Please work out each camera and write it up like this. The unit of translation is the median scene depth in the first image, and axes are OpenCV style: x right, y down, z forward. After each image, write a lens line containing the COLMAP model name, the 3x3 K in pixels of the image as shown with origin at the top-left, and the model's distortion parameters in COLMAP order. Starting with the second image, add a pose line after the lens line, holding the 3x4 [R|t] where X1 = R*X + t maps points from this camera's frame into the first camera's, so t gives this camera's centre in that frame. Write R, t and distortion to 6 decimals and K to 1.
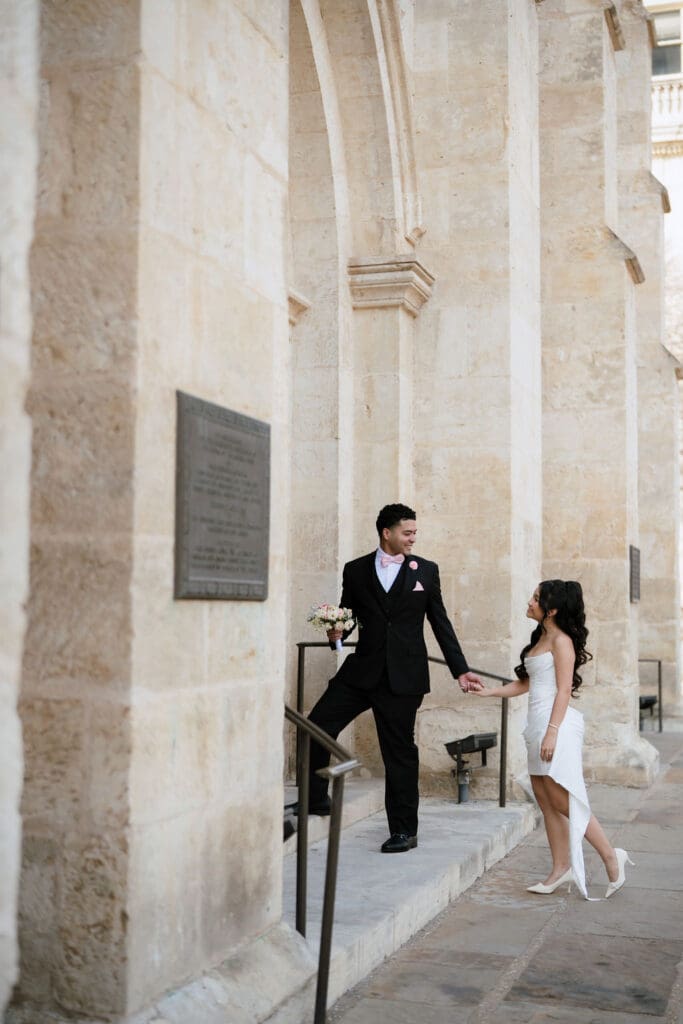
lens RADIAL K [[1418.6, 0, 341.5], [0, 1418.6, 512.0], [0, 0, 1]] dist [-0.009063, 0.041155]
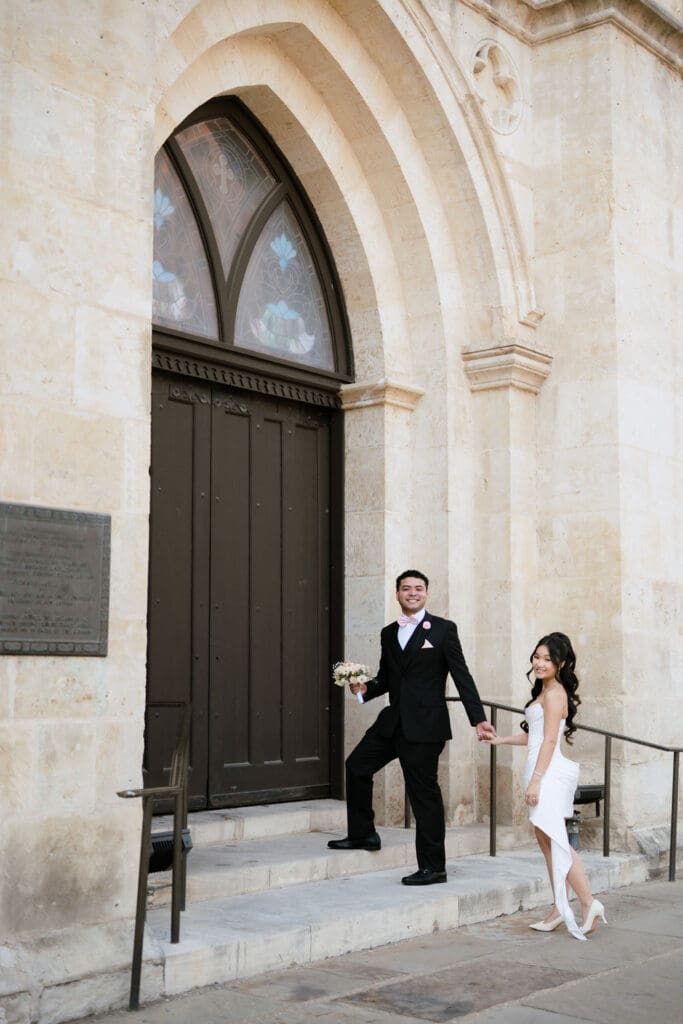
lens RADIAL K [[1418.6, 0, 341.5], [0, 1418.6, 512.0], [0, 0, 1]] dist [-0.009063, 0.041155]
pose [[0.929814, -0.045075, -0.365260, 0.313974], [0.028204, 0.998280, -0.051396, 0.002844], [0.366948, 0.037487, 0.929486, -0.049909]]
